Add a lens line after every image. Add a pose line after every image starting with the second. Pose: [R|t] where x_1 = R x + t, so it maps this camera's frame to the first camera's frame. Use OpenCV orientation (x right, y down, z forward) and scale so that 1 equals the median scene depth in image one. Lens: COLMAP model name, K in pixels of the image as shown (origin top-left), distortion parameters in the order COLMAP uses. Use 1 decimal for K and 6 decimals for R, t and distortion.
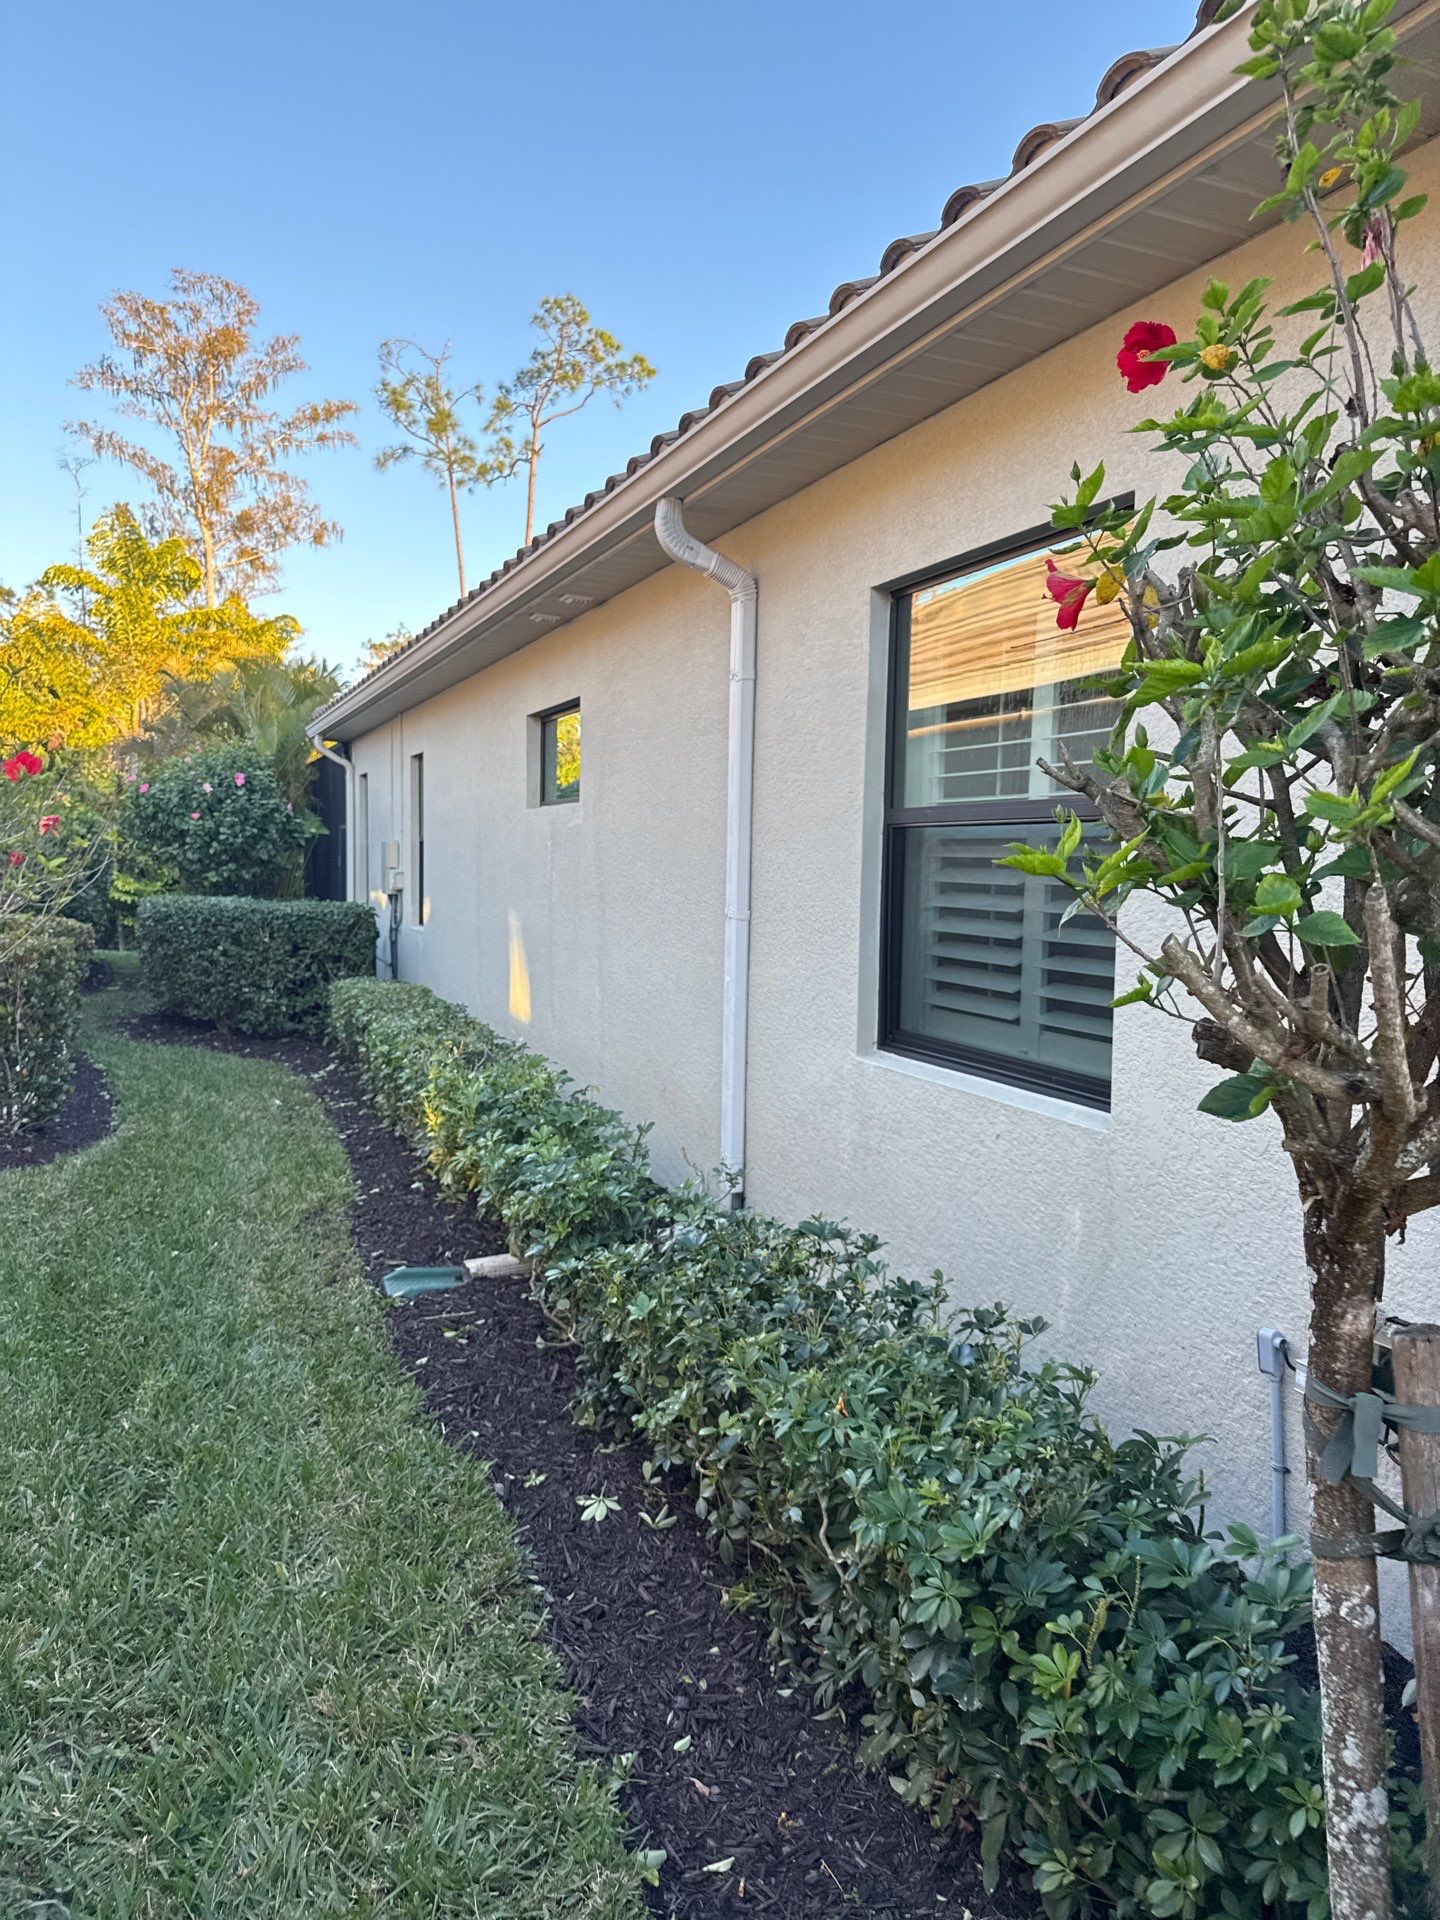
lens RADIAL K [[1319.6, 0, 720.0], [0, 1319.6, 960.0], [0, 0, 1]] dist [0.002377, -0.047510]
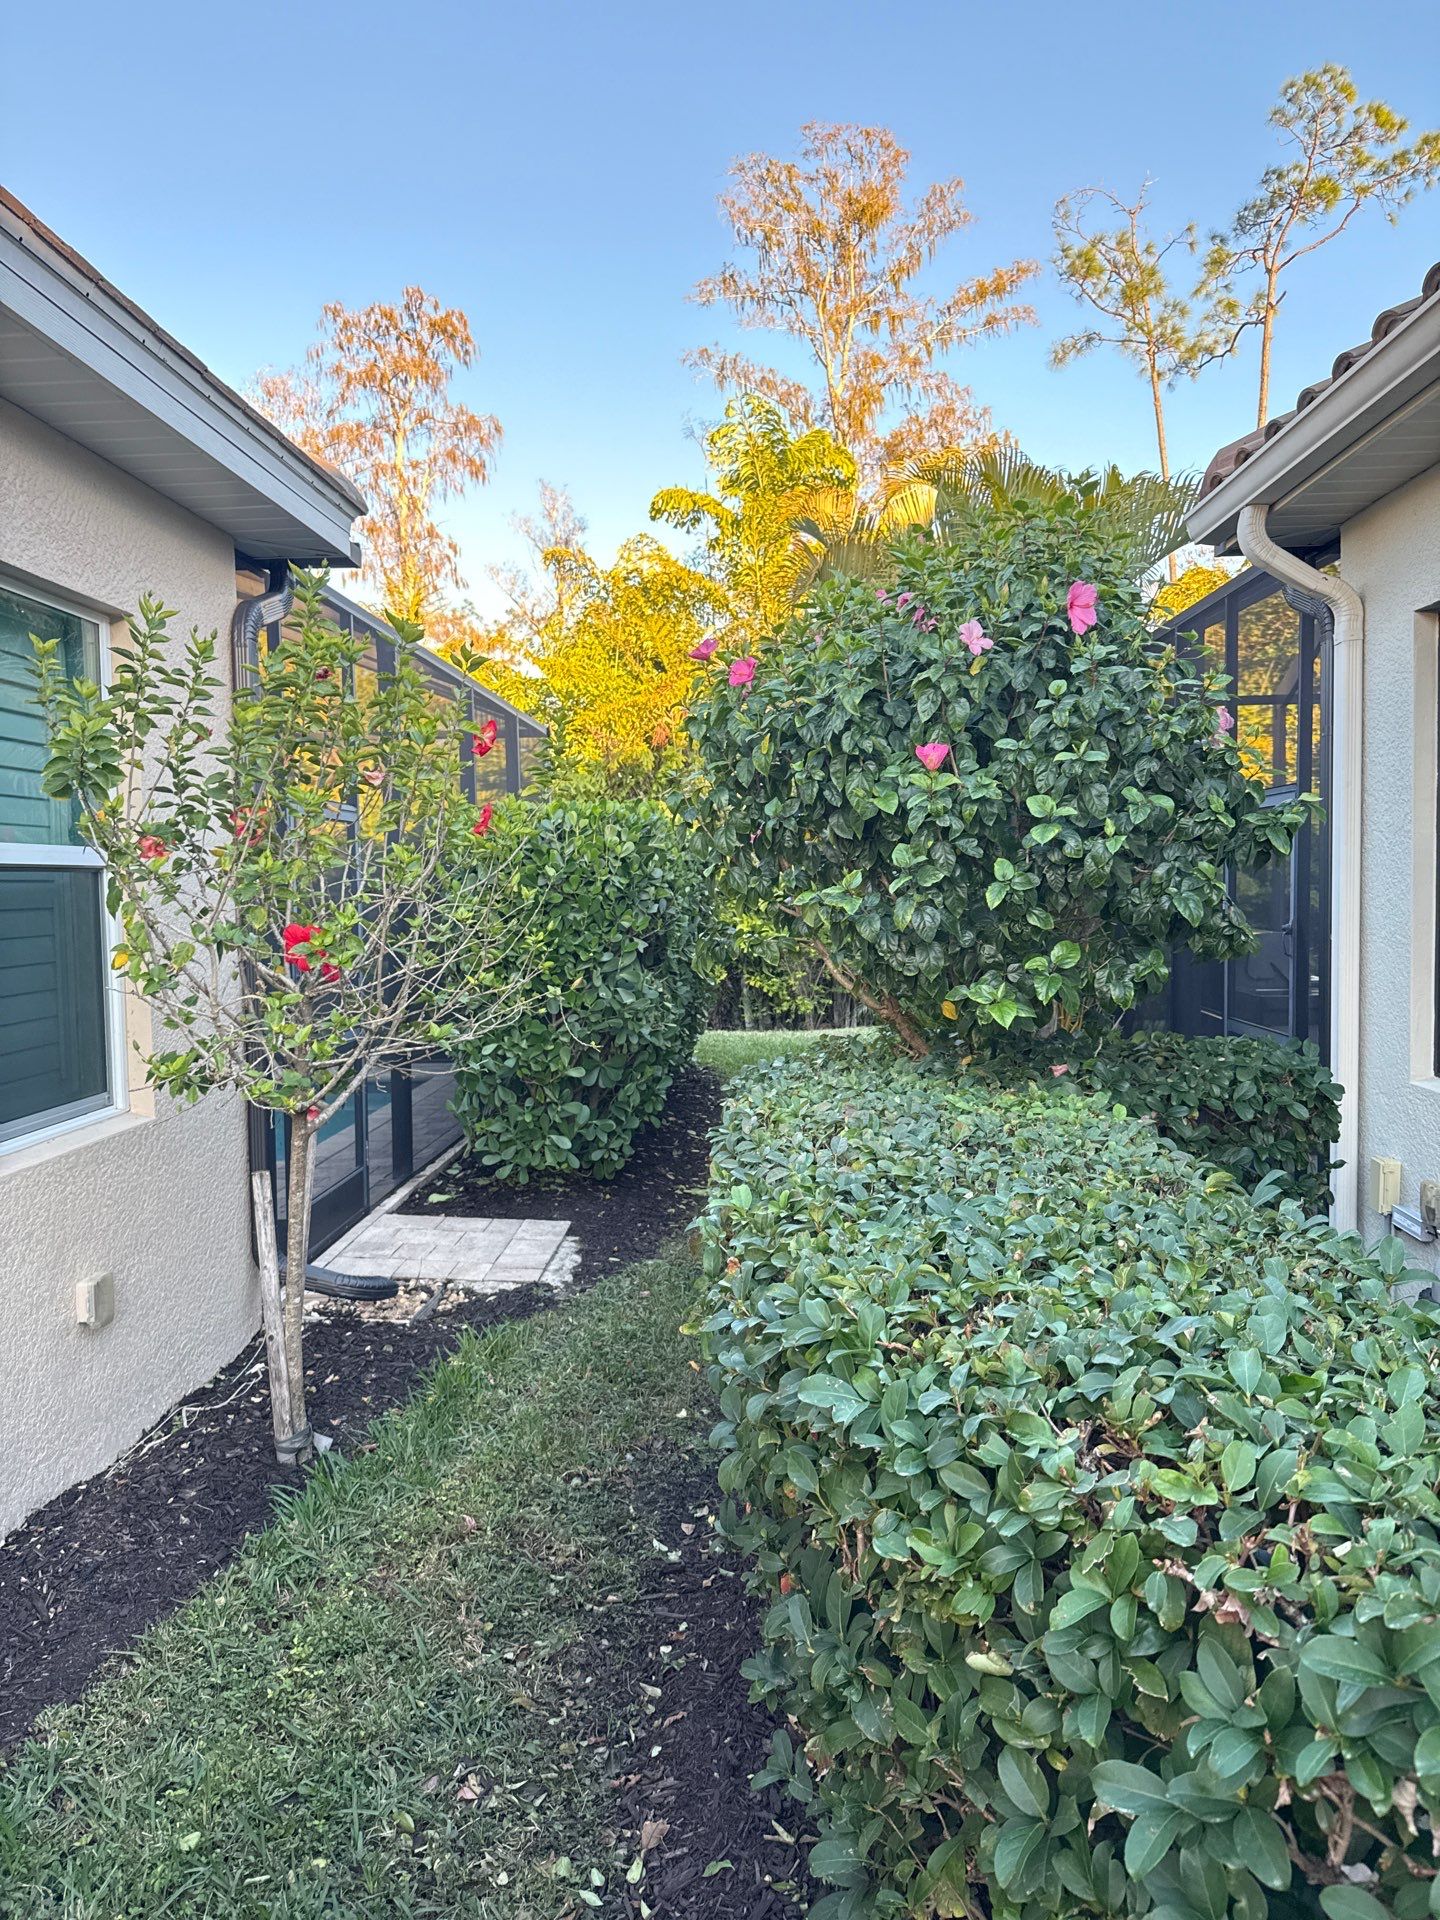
lens RADIAL K [[1319.6, 0, 720.0], [0, 1319.6, 960.0], [0, 0, 1]] dist [0.002377, -0.047510]
pose [[0.895975, -0.009062, -0.444012, -0.113591], [0.004757, 0.999930, -0.010808, -0.024107], [0.444079, 0.007572, 0.895956, 0.267355]]
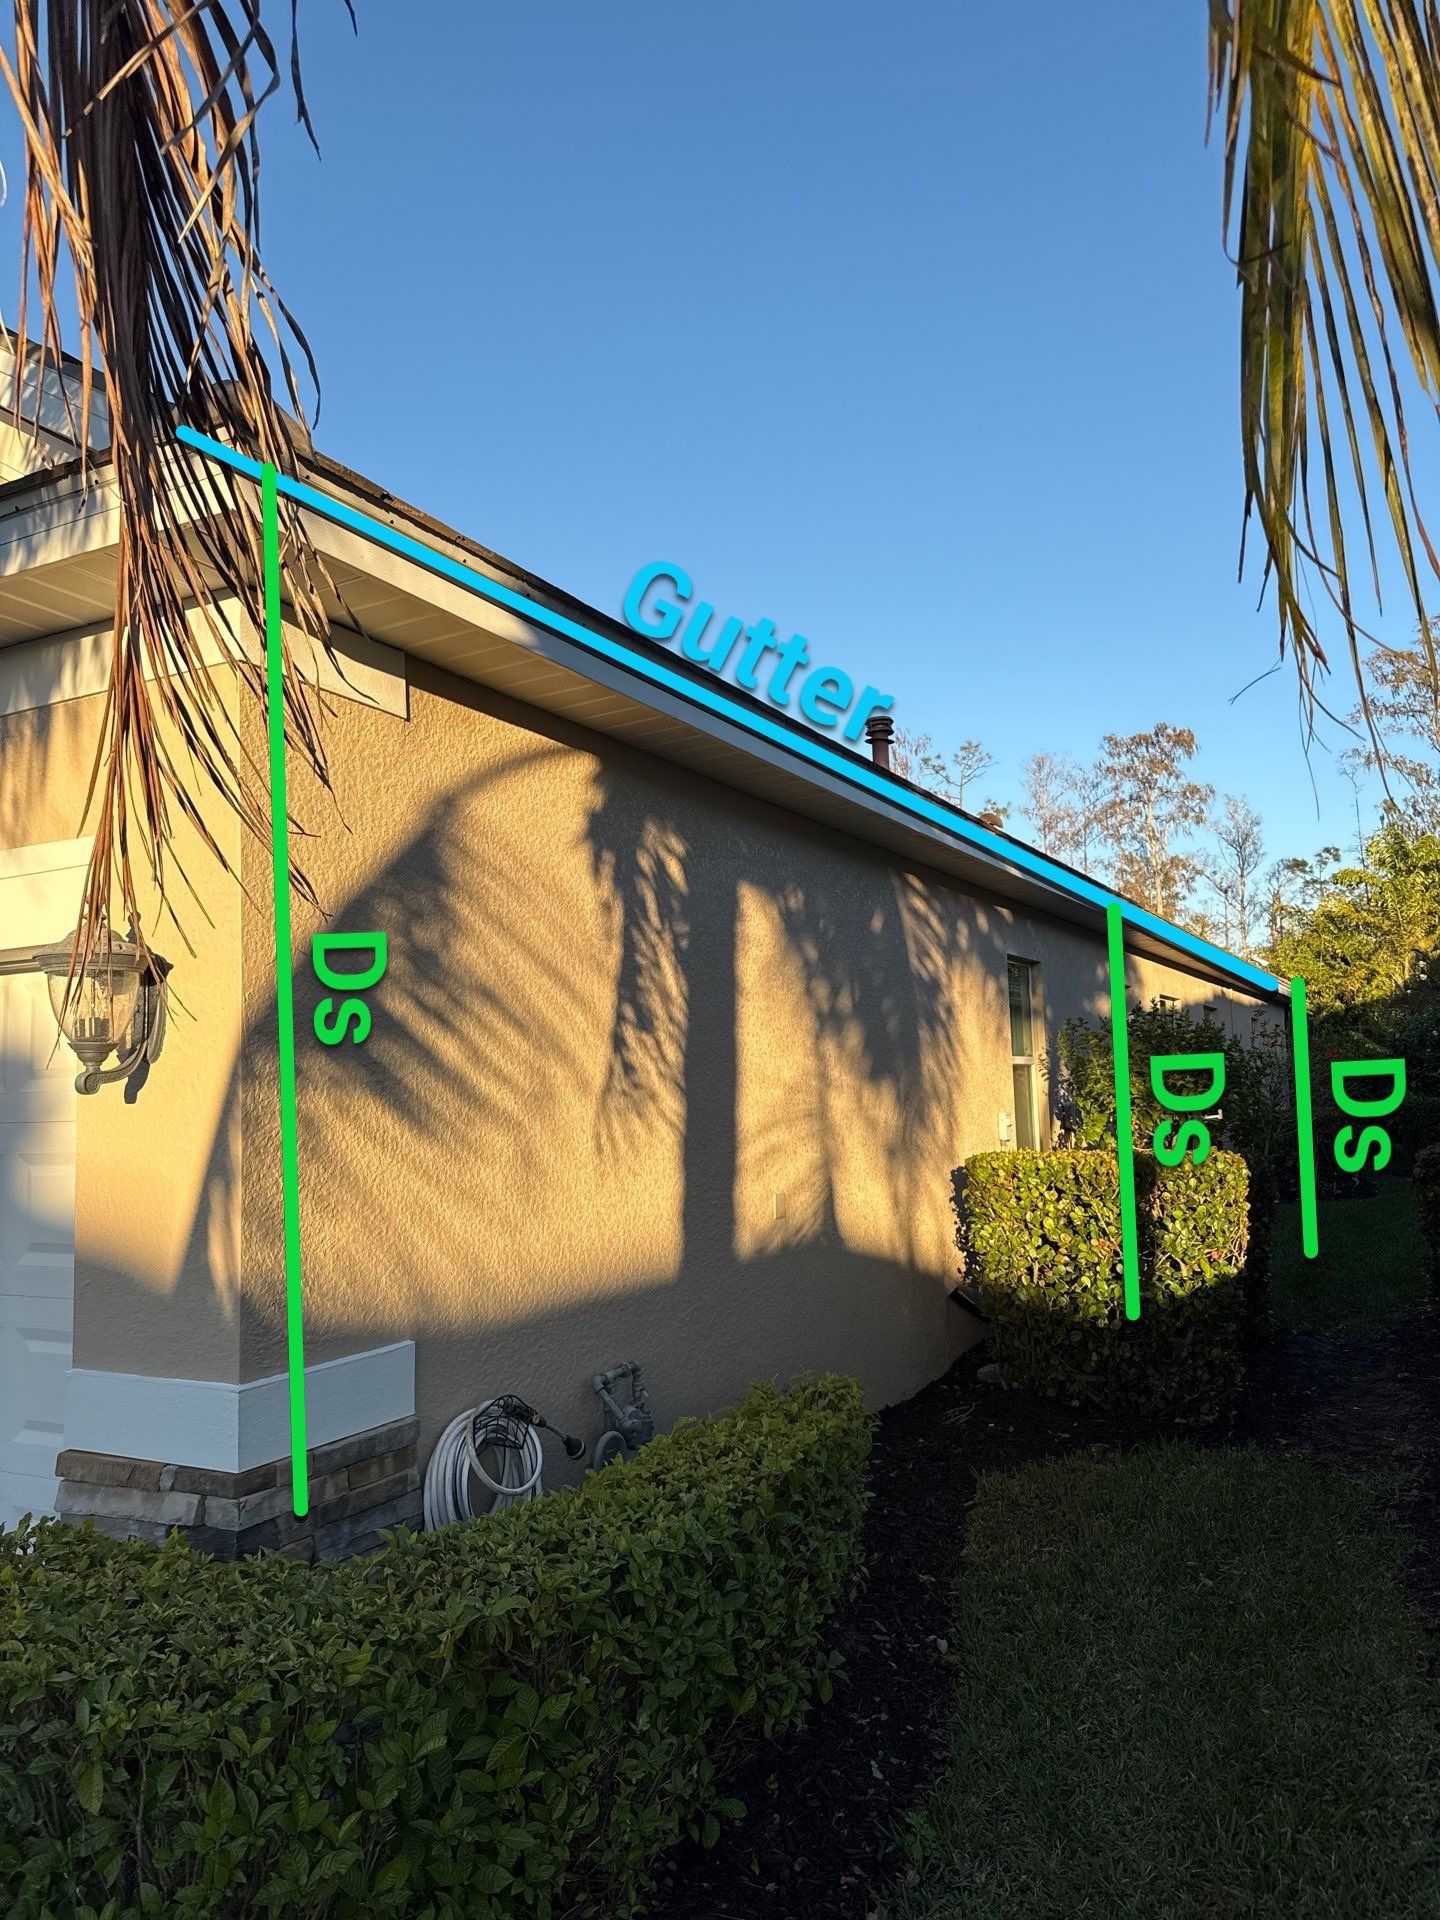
lens RADIAL K [[1167.1, 0, 717.1], [0, 1167.1, 989.0], [0, 0, 1]] dist [-0.000059, -0.000755]
pose [[0.570645, -0.094454, -0.815747, 0.092920], [-0.022601, 0.991180, -0.130578, 0.007966], [0.820886, 0.092950, 0.563477, -0.186705]]
